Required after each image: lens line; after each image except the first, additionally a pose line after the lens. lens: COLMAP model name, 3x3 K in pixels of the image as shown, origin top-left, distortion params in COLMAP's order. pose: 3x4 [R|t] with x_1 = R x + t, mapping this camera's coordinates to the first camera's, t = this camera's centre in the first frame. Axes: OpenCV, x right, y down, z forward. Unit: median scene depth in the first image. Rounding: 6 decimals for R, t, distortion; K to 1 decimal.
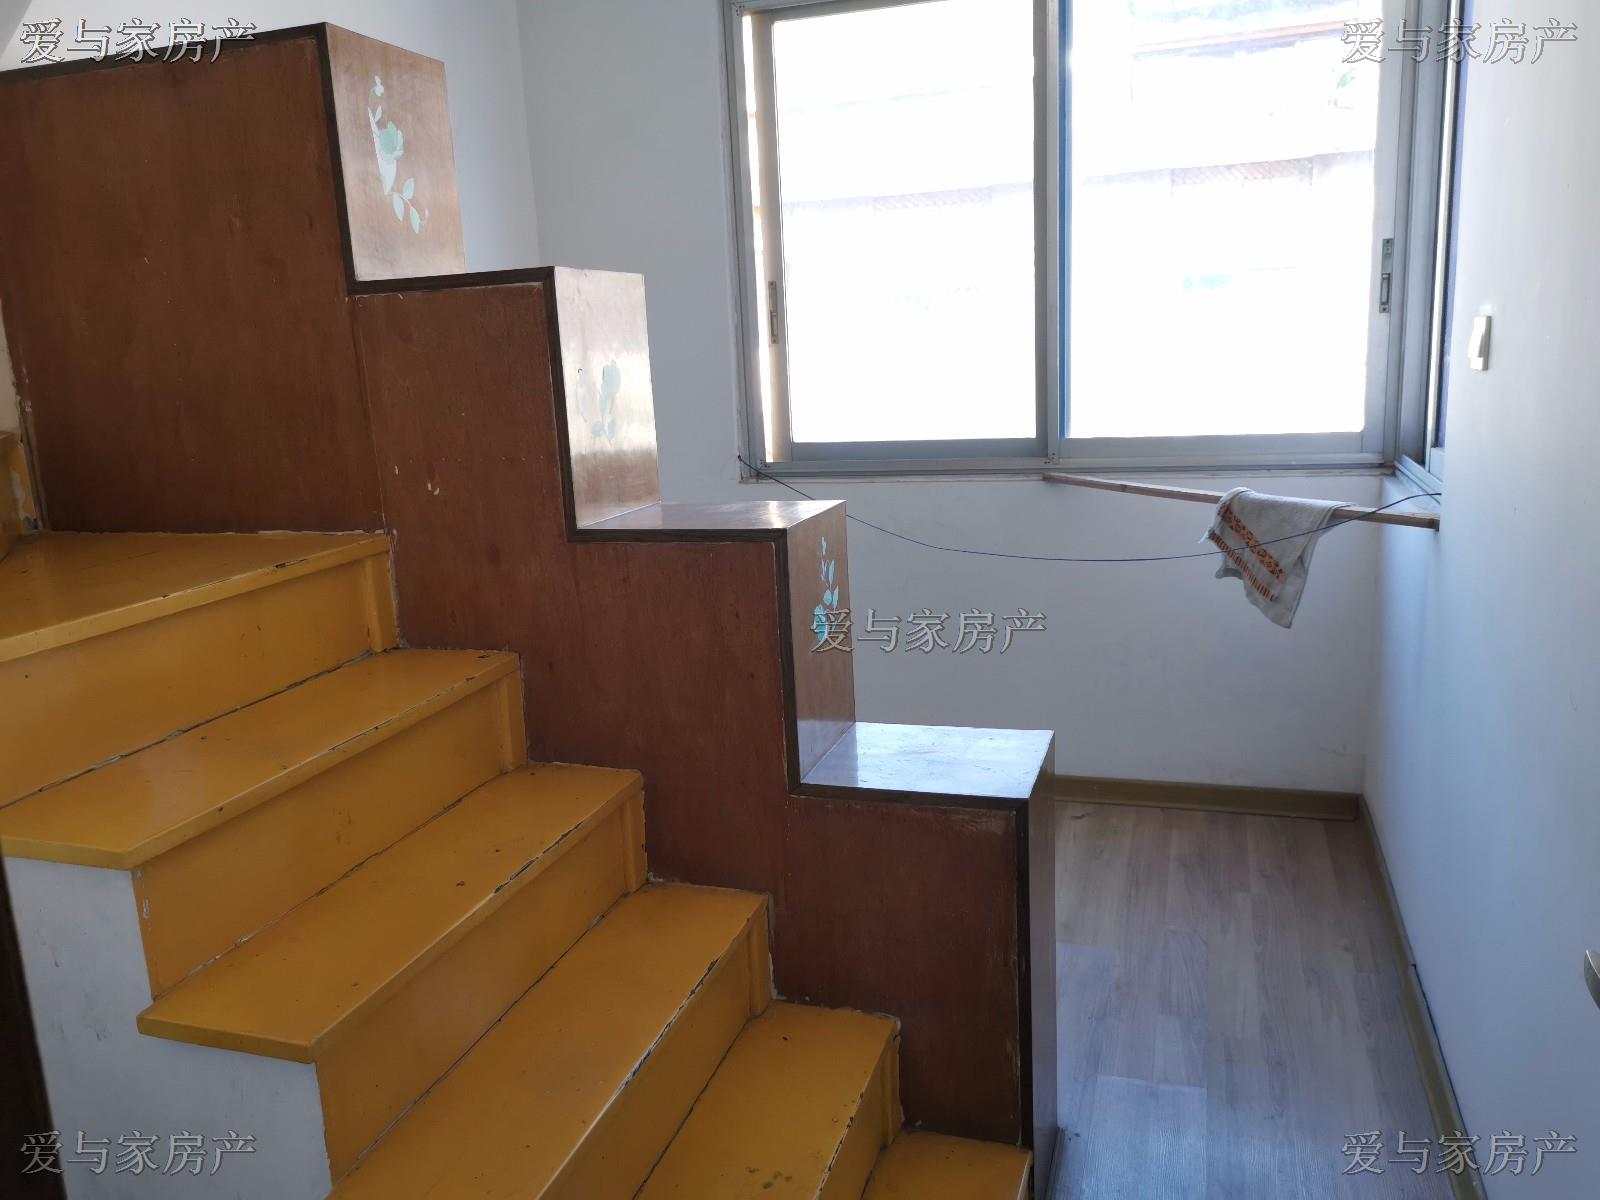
lens RADIAL K [[1233.1, 0, 796.8], [0, 1233.1, 596.9], [0, 0, 1]] dist [0.016948, 0.002542]
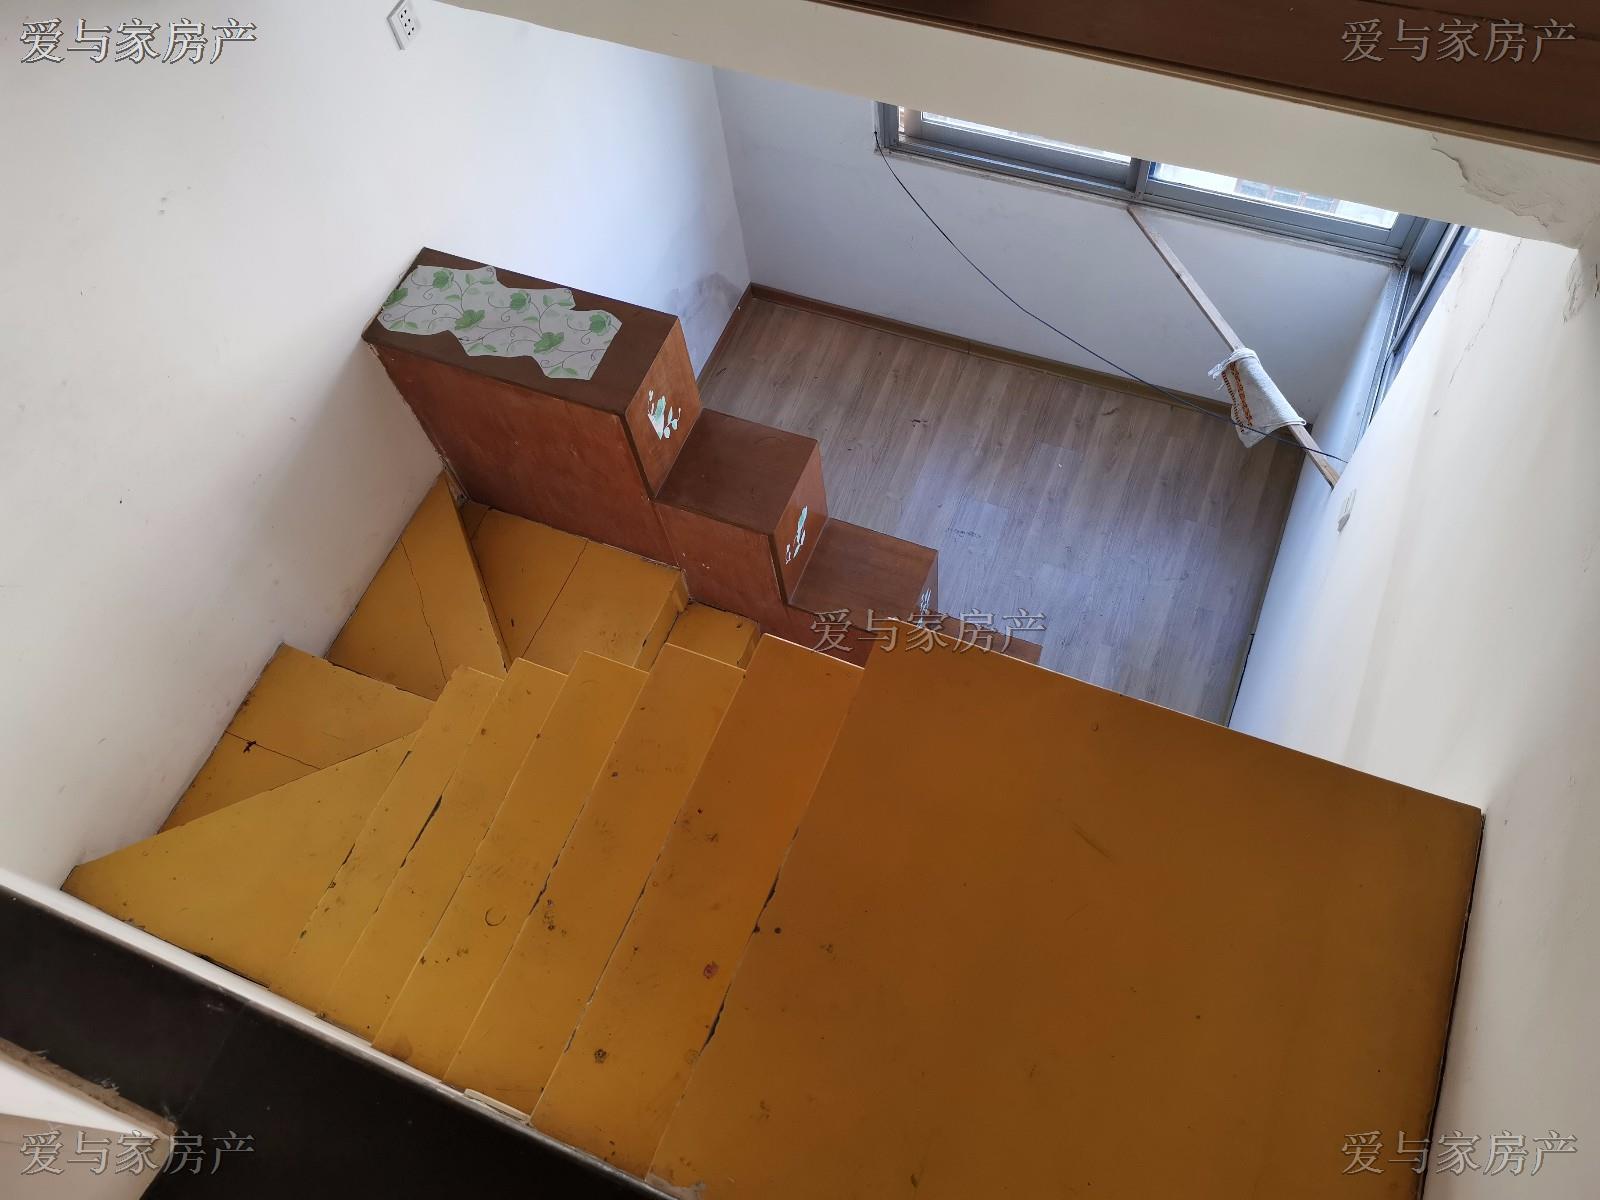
lens RADIAL K [[1233.1, 0, 801.9], [0, 1233.1, 600.9], [0, 0, 1]] dist [0.016948, 0.002542]
pose [[0.996727, 0.048951, -0.064342, -0.023283], [0.018757, 0.634128, 0.773000, -0.881819], [0.078640, -0.771677, 0.631134, -0.095814]]
